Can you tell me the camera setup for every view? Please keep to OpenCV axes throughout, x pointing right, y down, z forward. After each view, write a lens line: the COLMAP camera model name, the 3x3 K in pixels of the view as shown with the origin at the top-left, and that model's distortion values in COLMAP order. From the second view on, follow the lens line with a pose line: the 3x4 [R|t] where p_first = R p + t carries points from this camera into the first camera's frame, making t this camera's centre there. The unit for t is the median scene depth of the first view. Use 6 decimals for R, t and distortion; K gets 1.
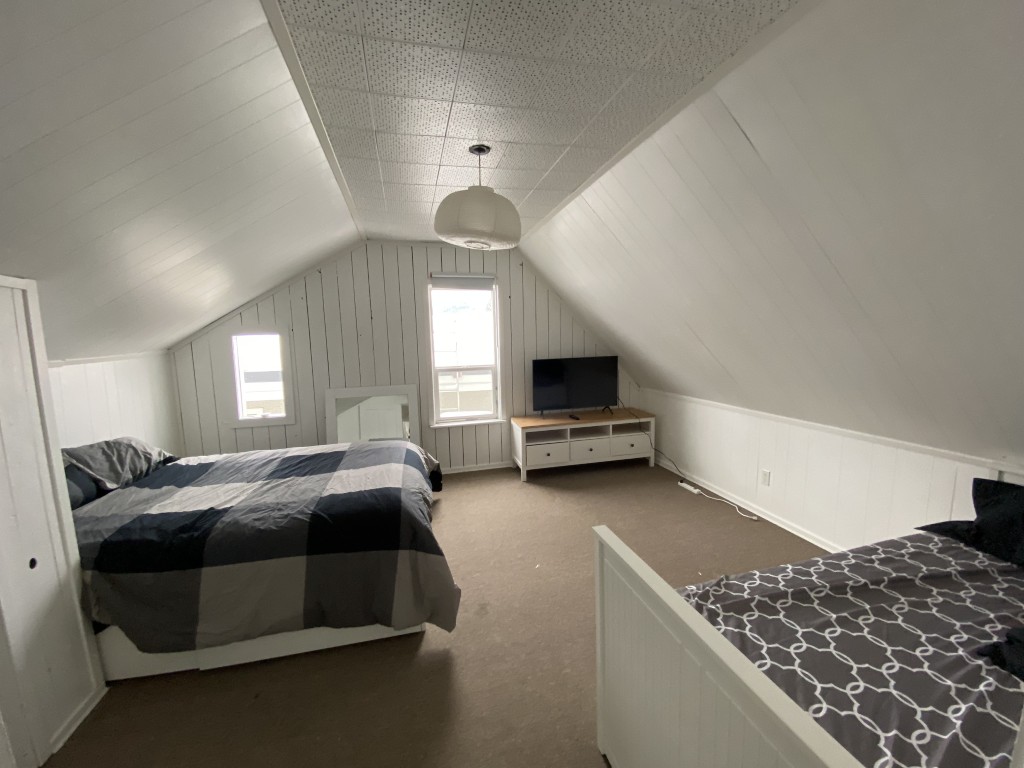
lens RADIAL K [[424.2, 0, 512.7], [0, 424.2, 383.2], [0, 0, 1]] dist [-0.003844, -0.001444]
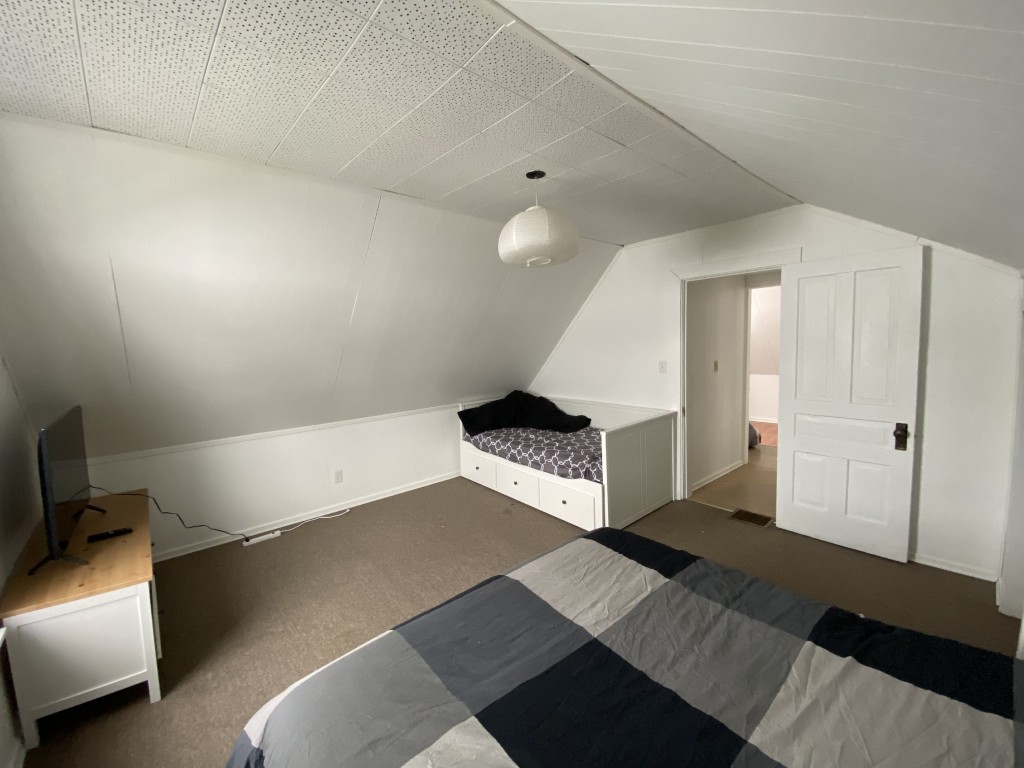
lens RADIAL K [[424.2, 0, 511.5], [0, 424.2, 381.2], [0, 0, 1]] dist [-0.003844, -0.001444]
pose [[-0.455440, -0.046700, 0.889041, -0.594917], [0.148713, 0.980601, 0.127693, -0.106482], [-0.877758, 0.190368, -0.439660, 0.938228]]
